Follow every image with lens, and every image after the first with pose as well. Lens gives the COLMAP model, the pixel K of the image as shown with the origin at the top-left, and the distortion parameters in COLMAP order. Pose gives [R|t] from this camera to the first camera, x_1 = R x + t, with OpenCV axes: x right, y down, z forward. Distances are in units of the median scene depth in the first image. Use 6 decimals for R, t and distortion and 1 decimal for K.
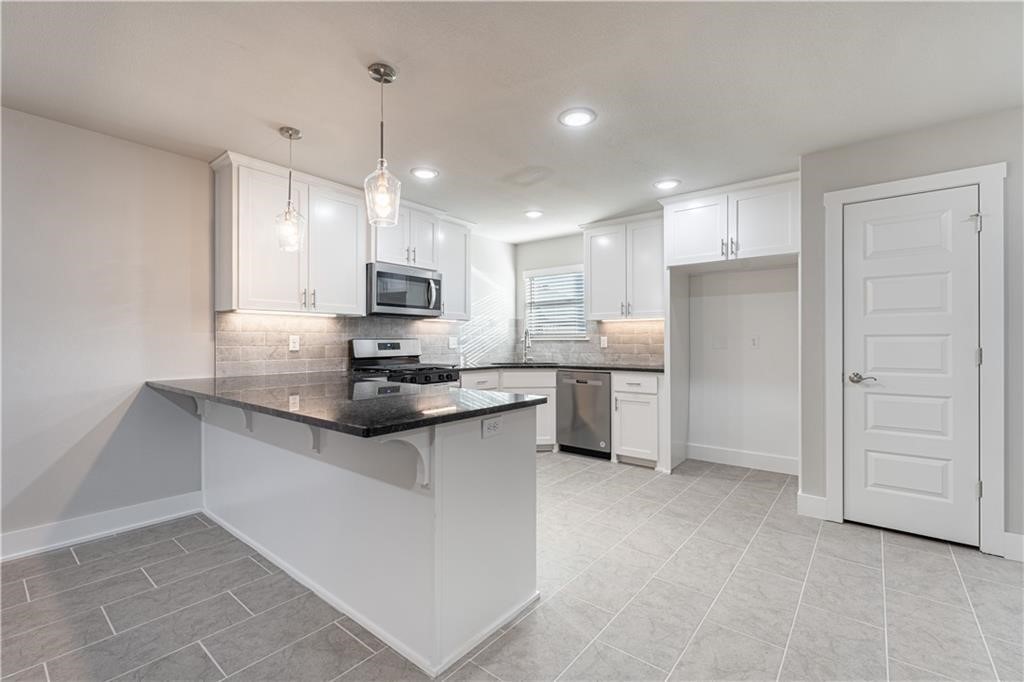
lens RADIAL K [[445.0, 0, 510.6], [0, 445.0, 341.1], [0, 0, 1]] dist [-0.001191, -0.000498]
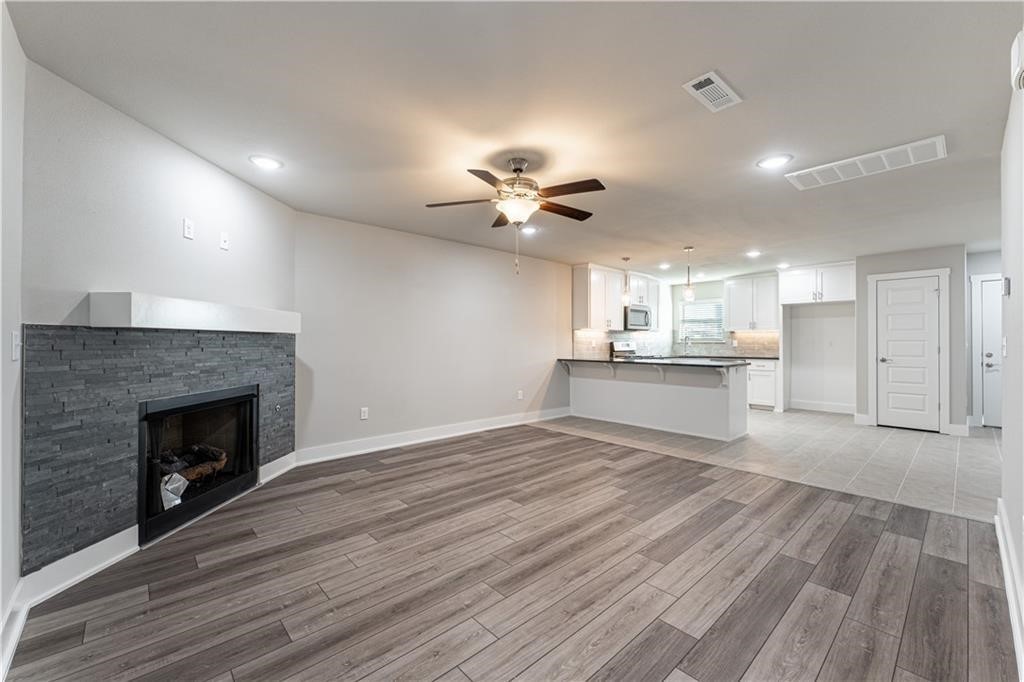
lens RADIAL K [[411.9, 0, 512.5], [0, 411.9, 341.4], [0, 0, 1]] dist [0.000275, 0.000043]
pose [[0.989036, 0.002215, -0.147659, -0.562470], [-0.002924, 0.999985, -0.004584, 0.004400], [0.147647, 0.004966, 0.989028, -0.984273]]
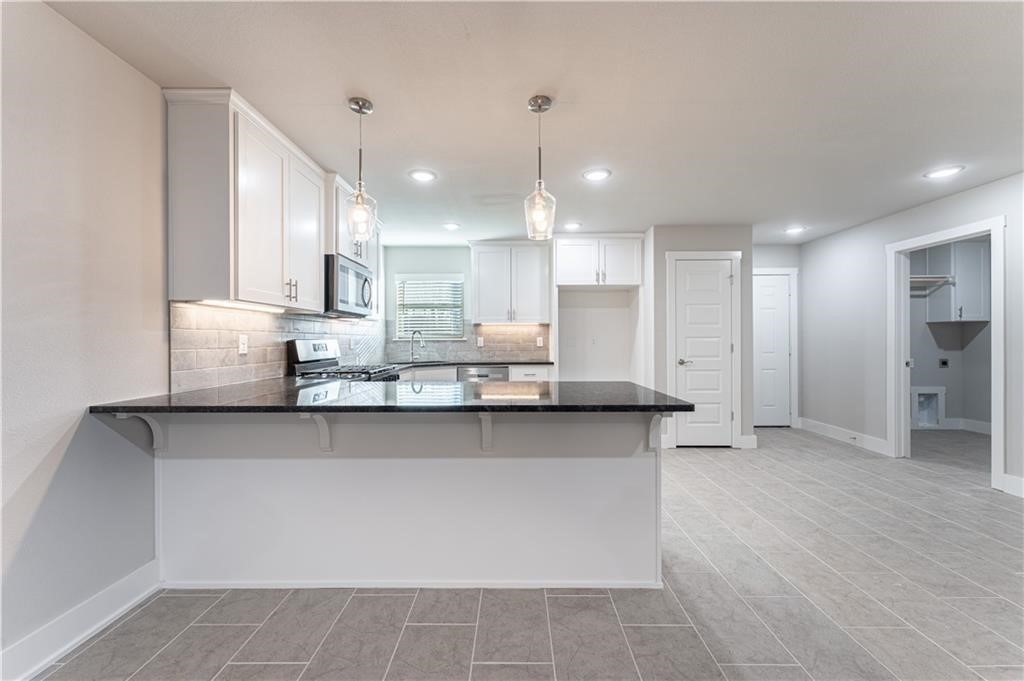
lens RADIAL K [[411.6, 0, 513.8], [0, 411.6, 339.7], [0, 0, 1]] dist [0.001220, 0.000222]
pose [[0.779086, -0.000607, 0.626916, -0.552326], [0.002804, 0.999993, -0.002517, -0.001102], [-0.626910, 0.003719, 0.779082, 0.125566]]
